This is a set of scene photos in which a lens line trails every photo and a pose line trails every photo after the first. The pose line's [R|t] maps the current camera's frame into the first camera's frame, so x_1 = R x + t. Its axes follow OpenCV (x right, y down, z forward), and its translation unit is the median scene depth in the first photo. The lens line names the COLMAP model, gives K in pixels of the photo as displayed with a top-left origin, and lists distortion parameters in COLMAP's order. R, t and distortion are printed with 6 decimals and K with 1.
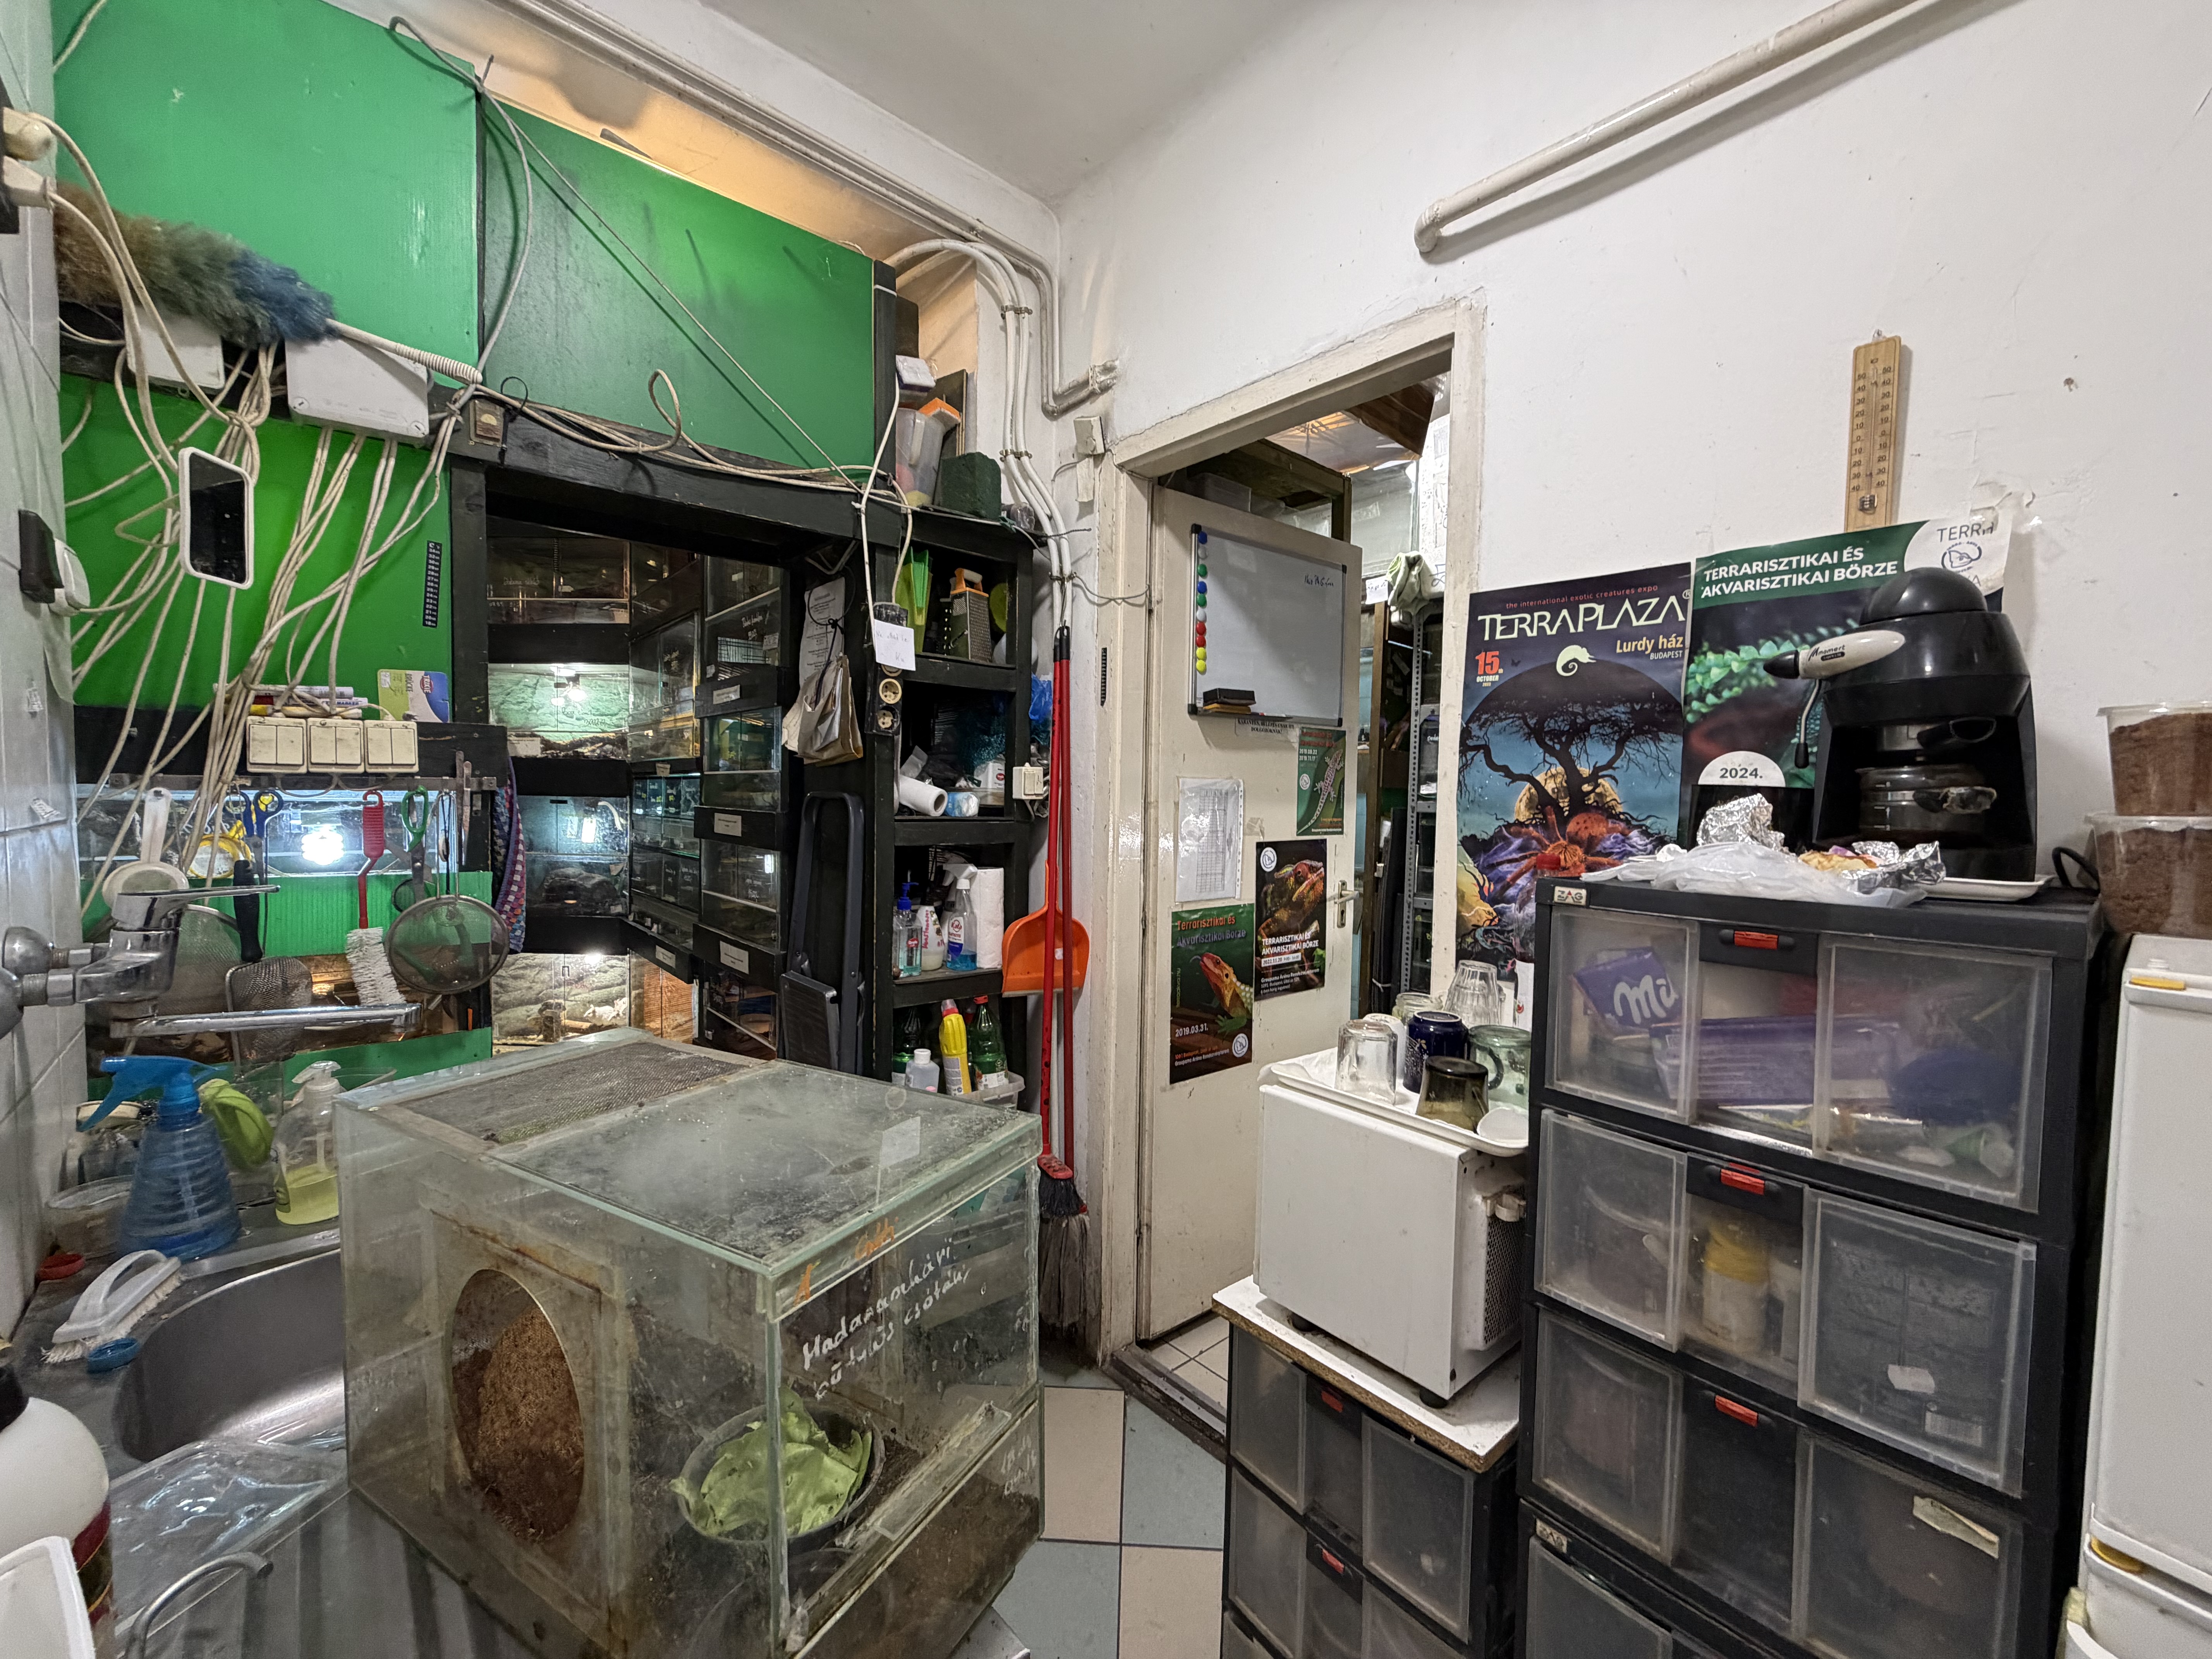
lens RADIAL K [[885.8, 0, 1101.4], [0, 885.8, 830.9], [0, 0, 1]] dist [0.000133, -0.000034]
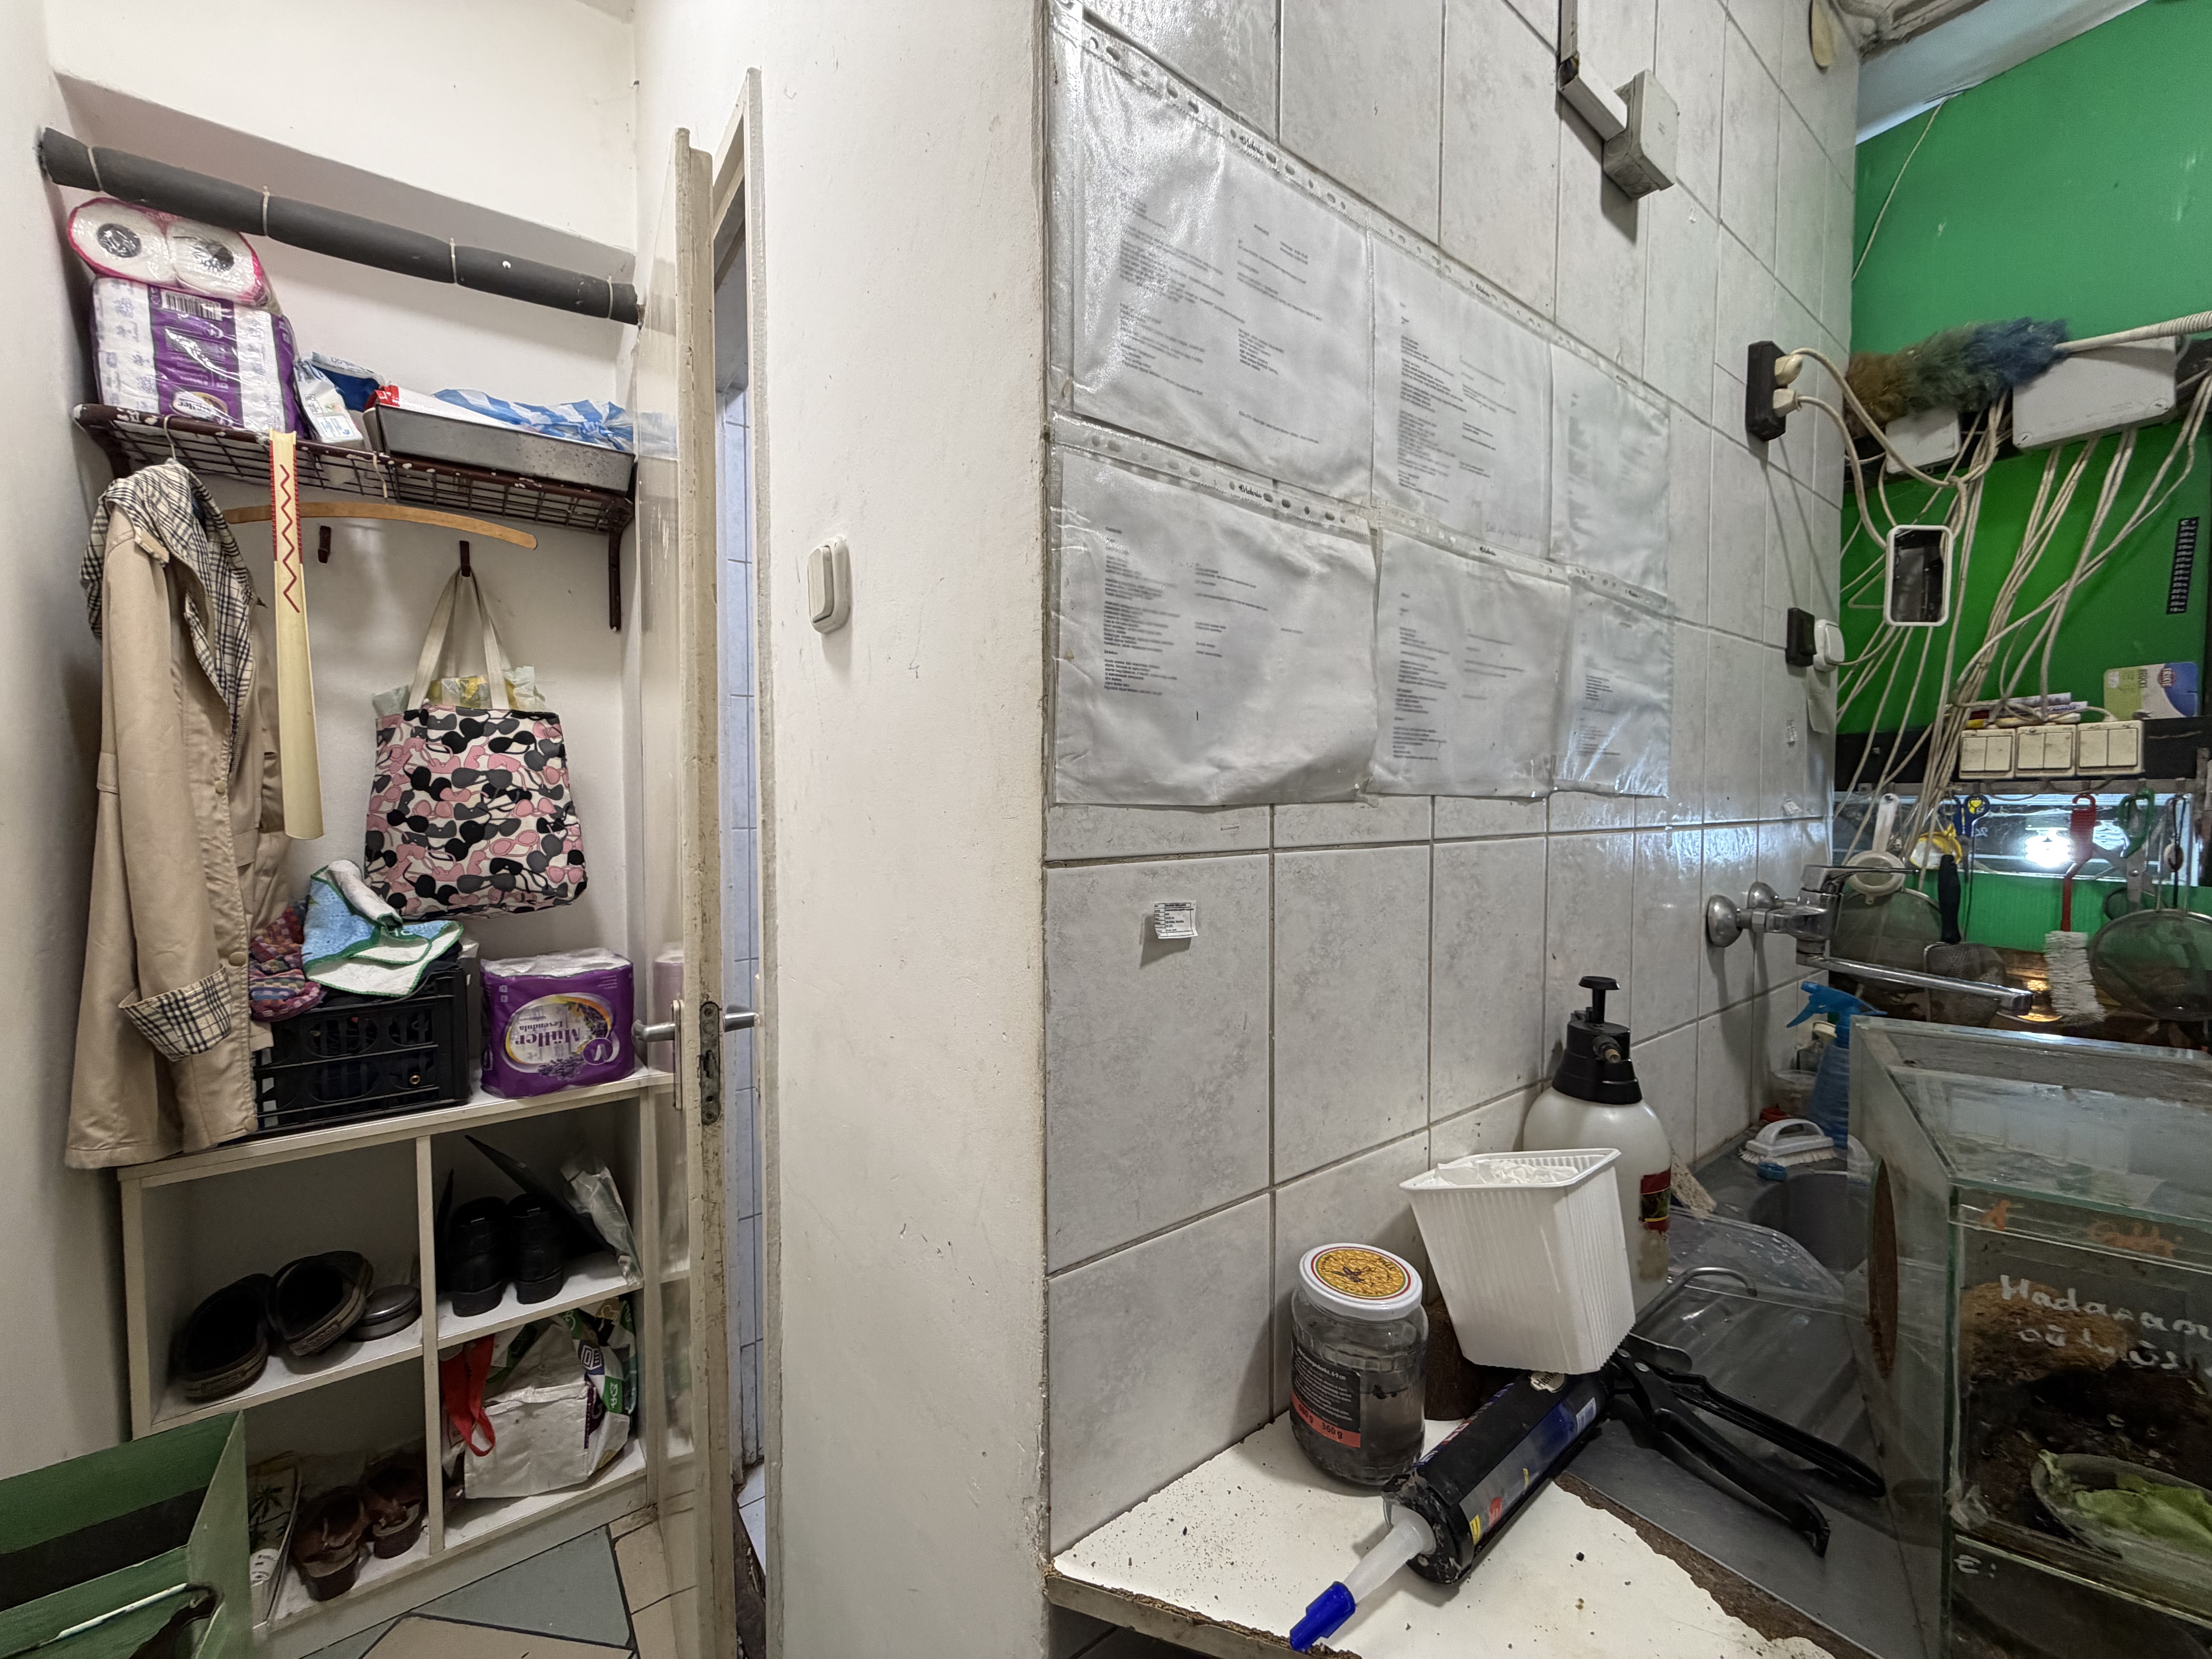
lens RADIAL K [[885.8, 0, 1101.4], [0, 885.8, 830.9], [0, 0, 1]] dist [0.000133, -0.000034]
pose [[-0.086237, 0.023248, -0.996003, 0.285234], [-0.043827, 0.998671, 0.027105, 0.018596], [0.995310, 0.045990, -0.085104, -0.012466]]
